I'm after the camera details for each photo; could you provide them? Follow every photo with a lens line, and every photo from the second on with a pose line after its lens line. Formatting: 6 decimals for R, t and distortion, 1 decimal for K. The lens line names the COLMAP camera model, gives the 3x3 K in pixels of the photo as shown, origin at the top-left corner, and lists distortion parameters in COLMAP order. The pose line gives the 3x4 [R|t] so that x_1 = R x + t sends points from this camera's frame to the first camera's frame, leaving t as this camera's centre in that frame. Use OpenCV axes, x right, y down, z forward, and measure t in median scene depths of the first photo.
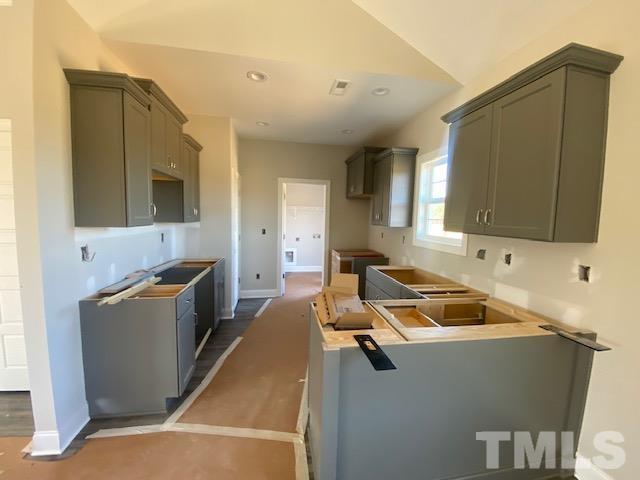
lens RADIAL K [[257.2, 0, 320.0], [0, 257.2, 240.0], [0, 0, 1]] dist [0.009377, -0.016972]
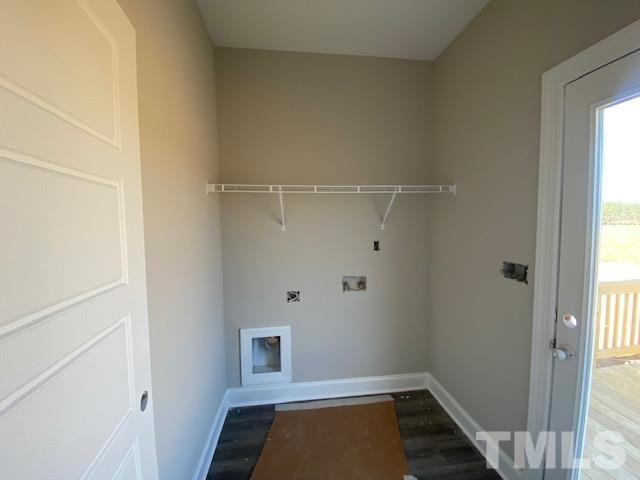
lens RADIAL K [[257.2, 0, 320.0], [0, 257.2, 240.0], [0, 0, 1]] dist [0.009377, -0.016972]
pose [[0.998883, -0.034327, 0.032471, -0.155869], [0.035192, 0.999031, -0.026449, -0.150526], [-0.031532, 0.027562, 0.999123, 1.705210]]
